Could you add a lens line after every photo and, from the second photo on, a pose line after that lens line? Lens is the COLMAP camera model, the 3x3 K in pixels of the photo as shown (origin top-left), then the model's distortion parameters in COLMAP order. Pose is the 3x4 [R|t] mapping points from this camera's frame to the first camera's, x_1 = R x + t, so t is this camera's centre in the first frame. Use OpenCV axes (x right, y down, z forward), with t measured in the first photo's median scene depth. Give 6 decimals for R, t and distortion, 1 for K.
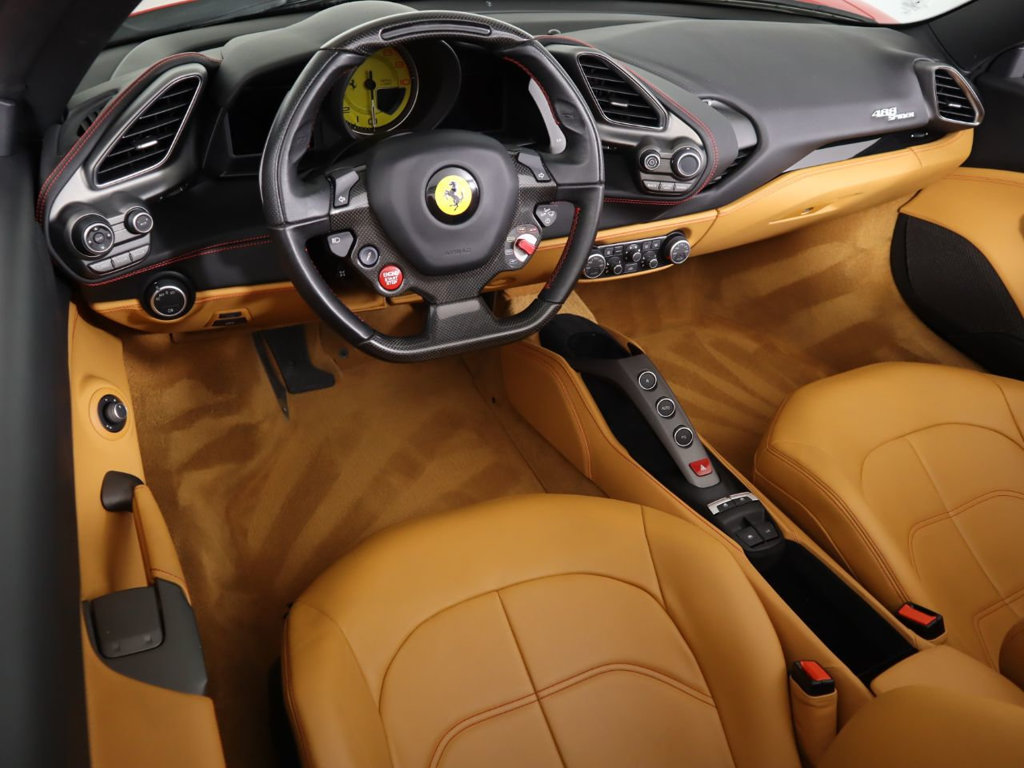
lens RADIAL K [[791.0, 0, 503.2], [0, 791.0, 383.3], [0, 0, 1]] dist [-0.112780, 0.077674]
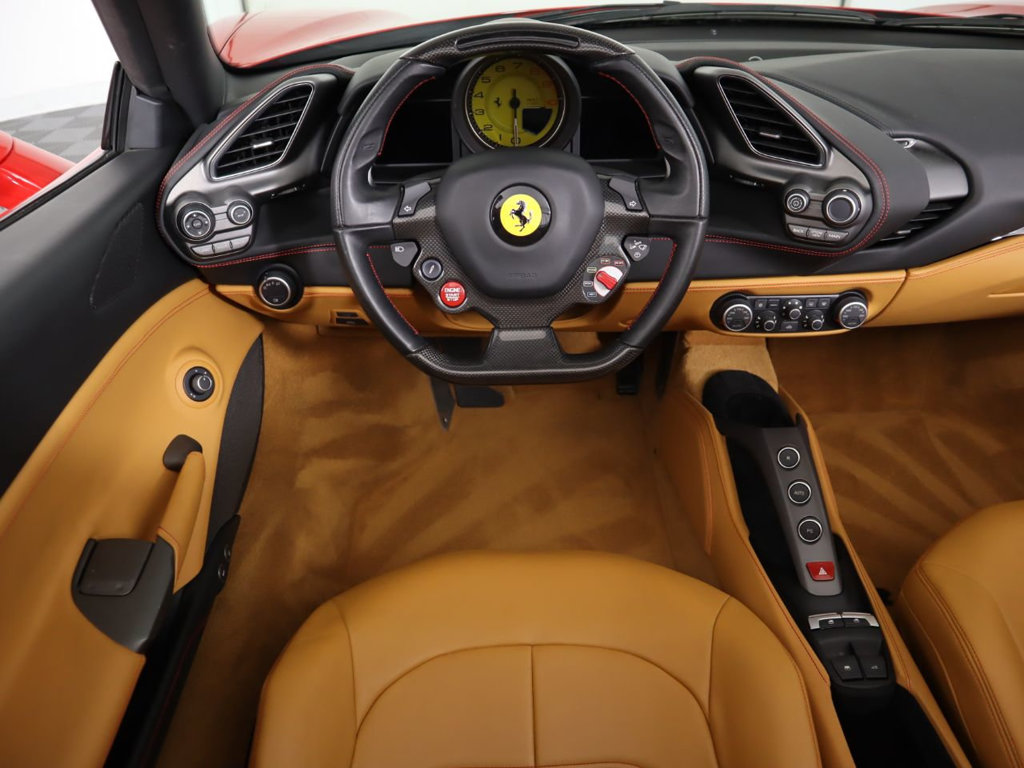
lens RADIAL K [[791.0, 0, 513.6], [0, 791.0, 386.0], [0, 0, 1]] dist [-0.112780, 0.077674]
pose [[0.912646, 0.161331, -0.375564, 0.289408], [-0.178415, 0.983895, -0.010908, -0.023705], [0.367756, 0.076962, 0.926732, 0.126044]]
